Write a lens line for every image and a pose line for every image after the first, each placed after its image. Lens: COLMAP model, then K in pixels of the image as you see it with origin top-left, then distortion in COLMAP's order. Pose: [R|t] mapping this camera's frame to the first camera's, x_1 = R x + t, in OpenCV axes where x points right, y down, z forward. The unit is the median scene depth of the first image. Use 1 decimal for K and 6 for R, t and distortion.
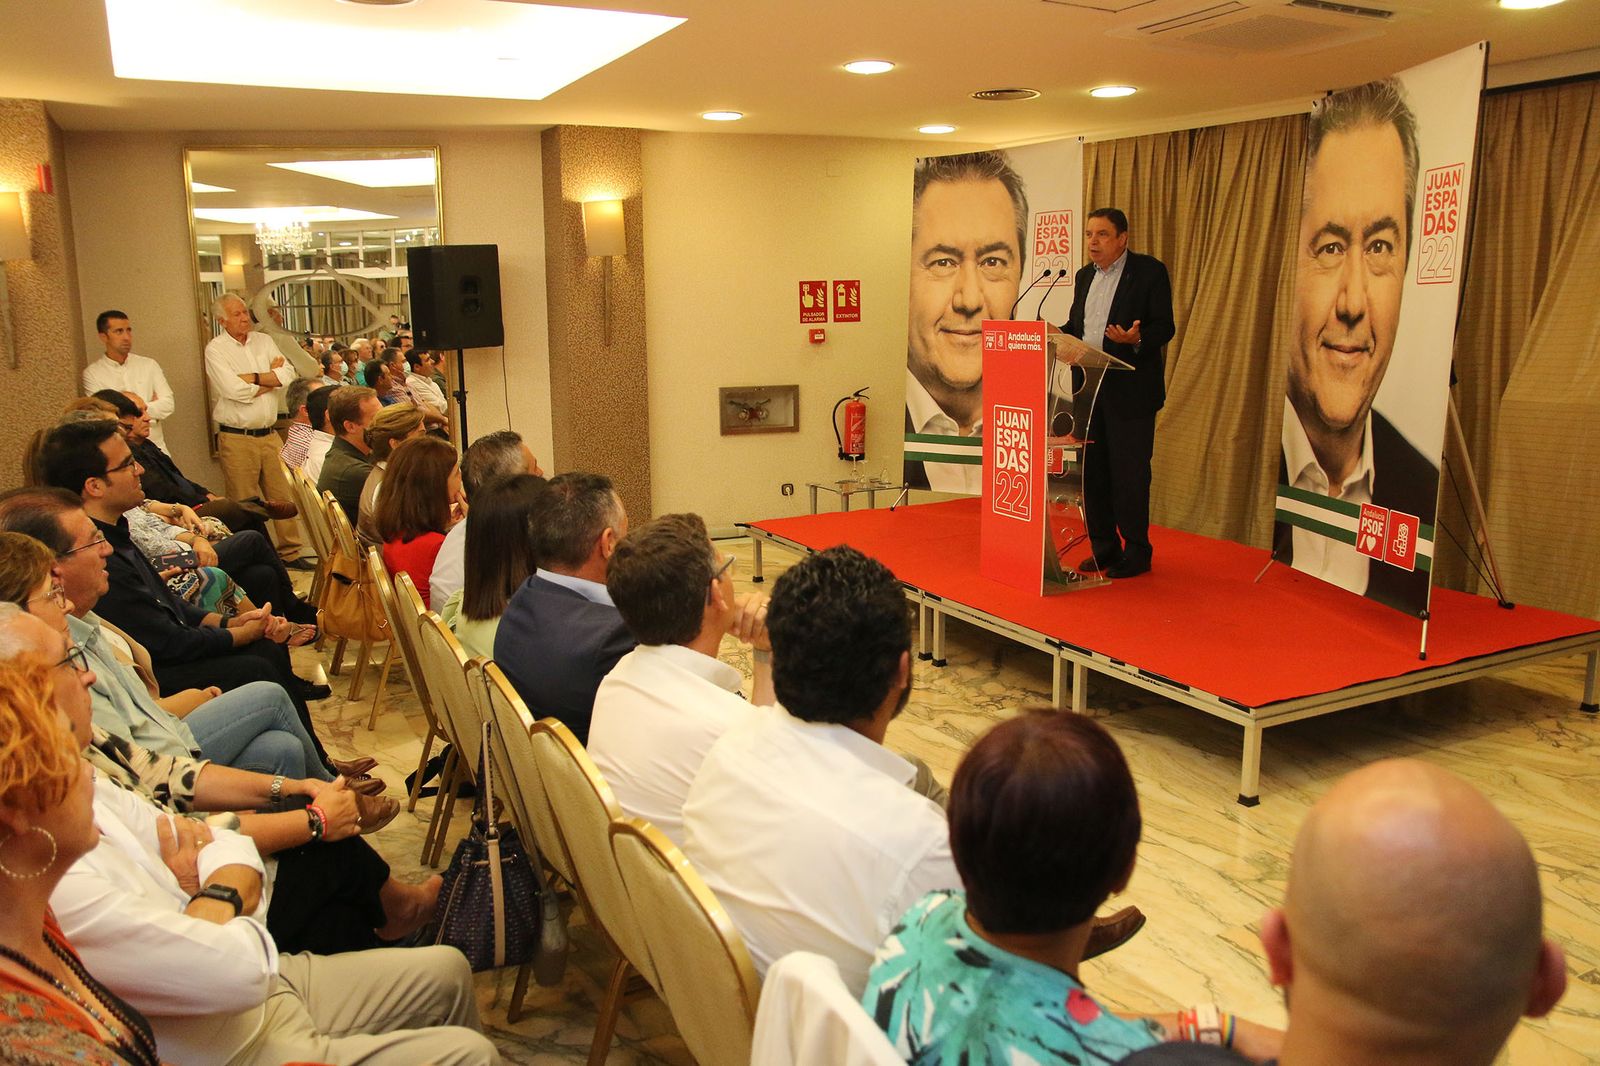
lens RADIAL K [[1250.3, 0, 798.0], [0, 1250.3, 533.1], [0, 0, 1]] dist [-0.110988, 0.098167]
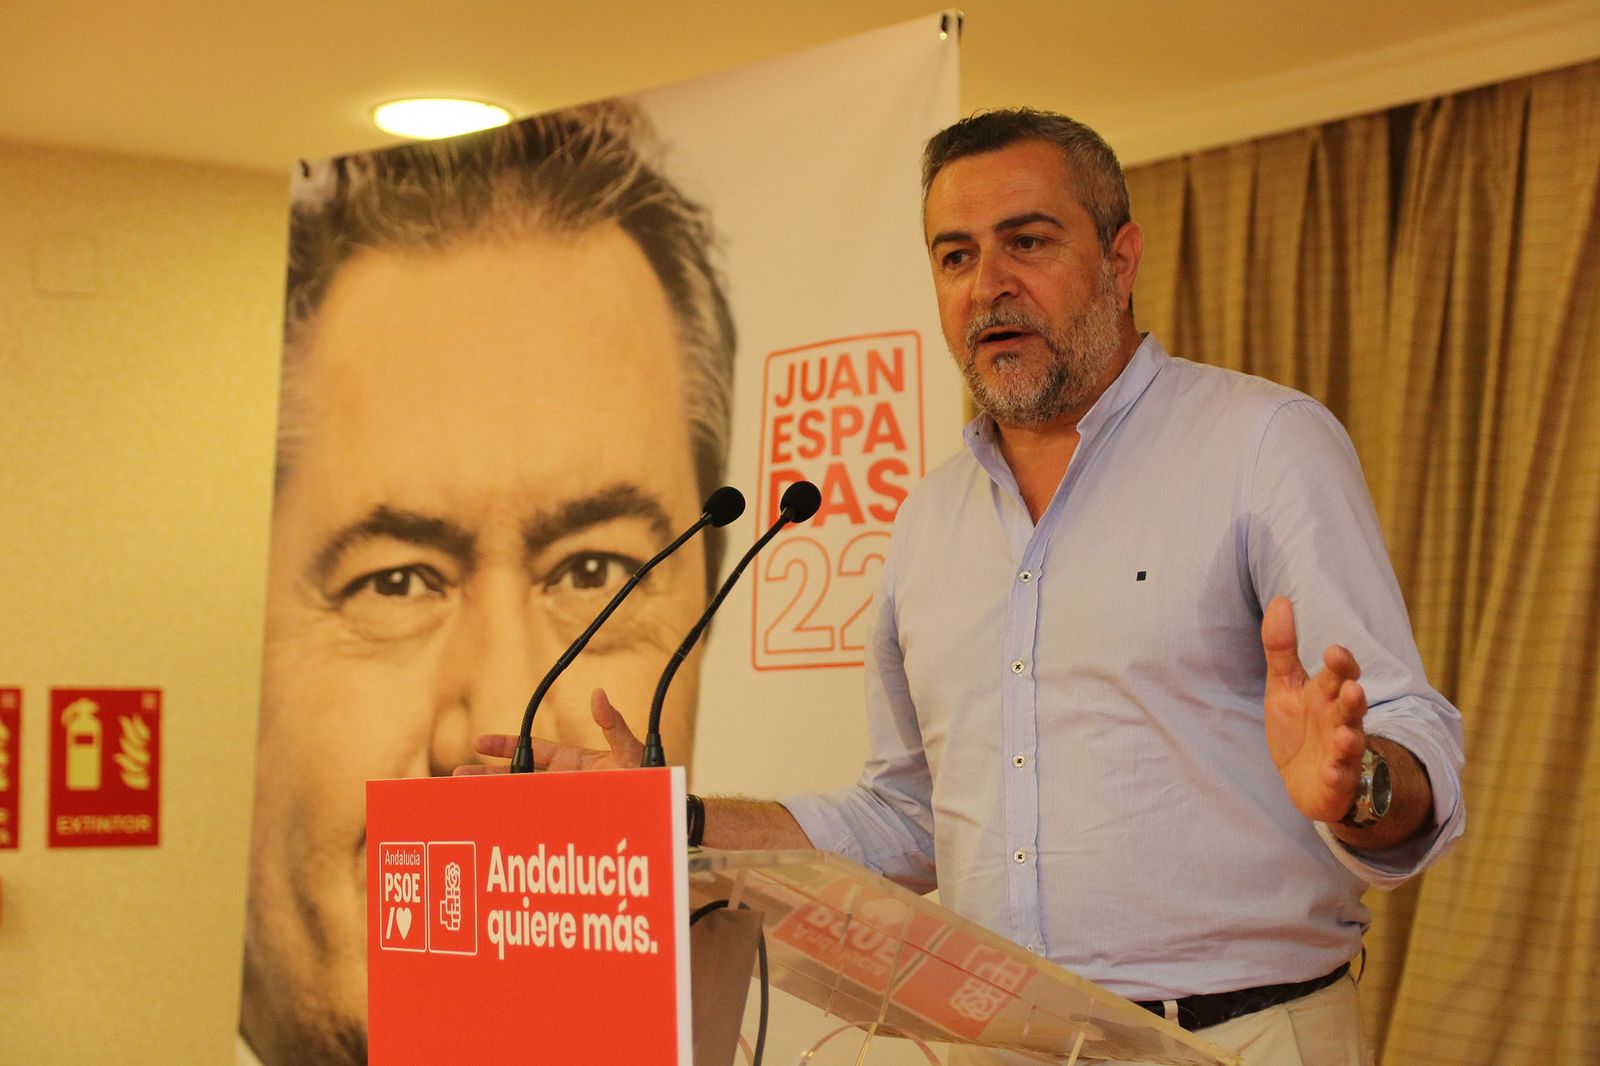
lens RADIAL K [[3016.0, 0, 795.1], [0, 3016.0, 568.0], [0, 0, 1]] dist [0.161029, 0.000000]
pose [[0.991111, 0.022409, 0.131139, 0.119451], [0.013987, 0.962699, -0.270212, -0.066567], [-0.132303, 0.269644, 0.953828, 0.456387]]
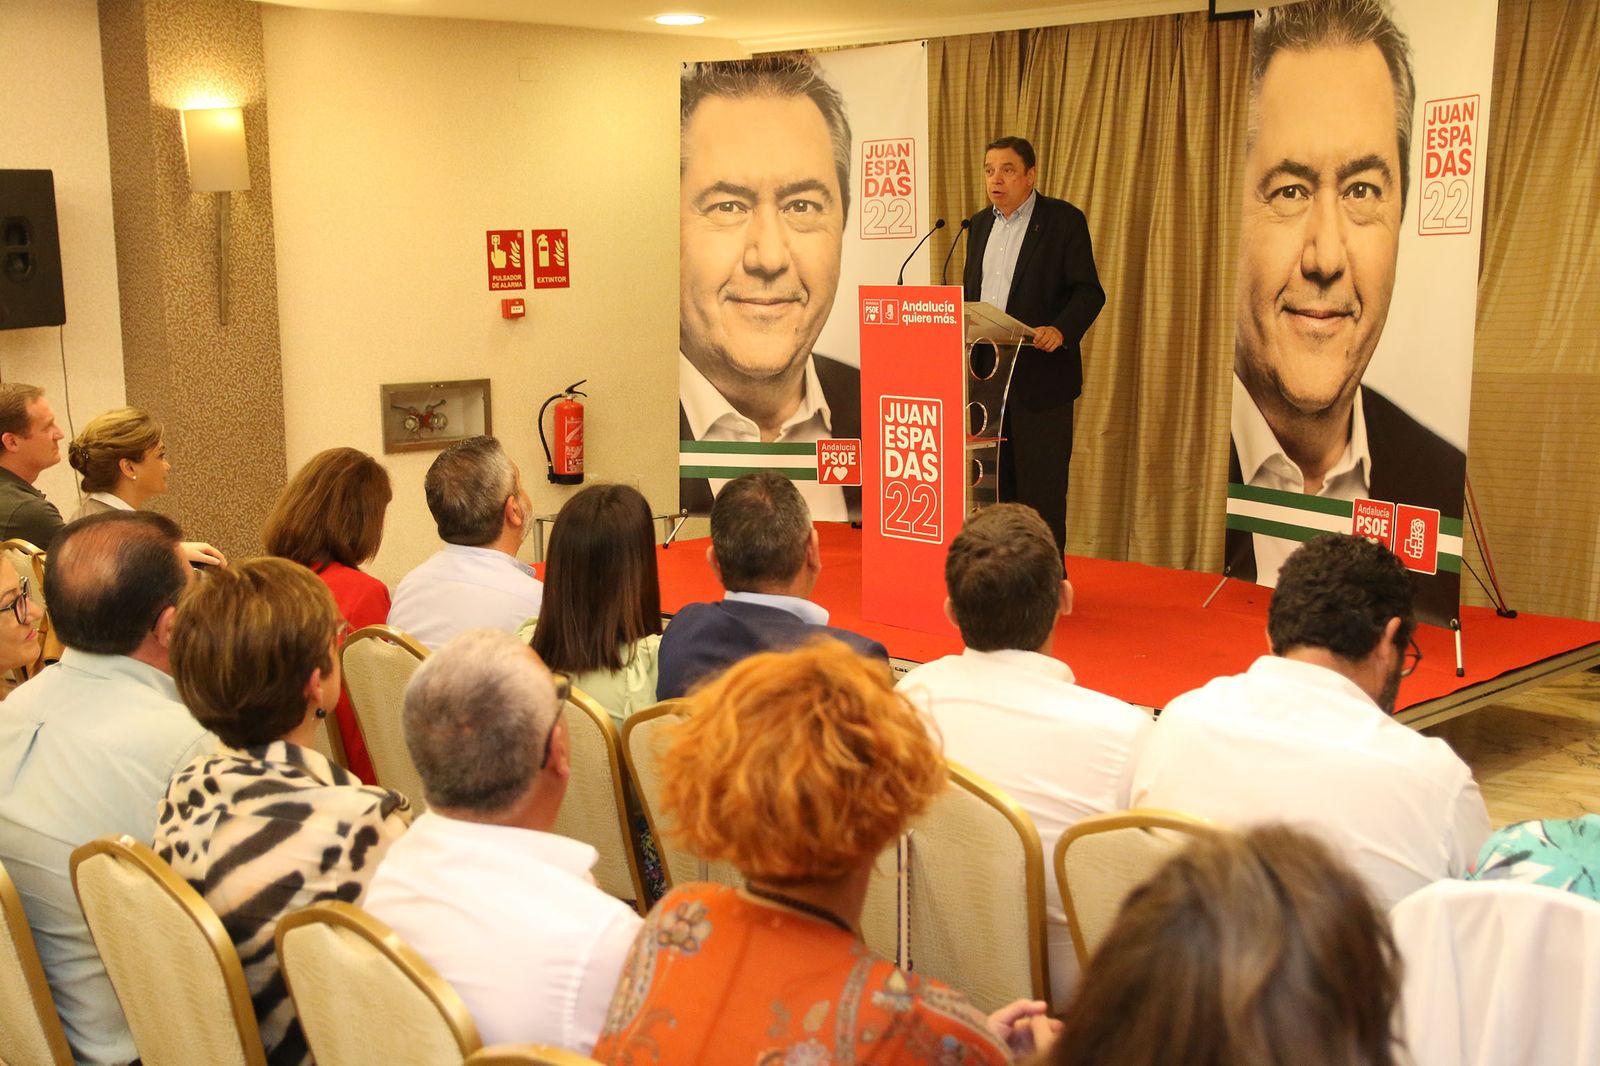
lens RADIAL K [[1901.2, 0, 797.3], [0, 1901.2, 533.8], [0, 0, 1]] dist [0.030216, 0.000000]
pose [[0.953233, -0.044997, 0.298868, -0.193552], [0.056147, 0.998007, -0.028819, 0.010287], [-0.296976, 0.044252, 0.953859, -0.078773]]
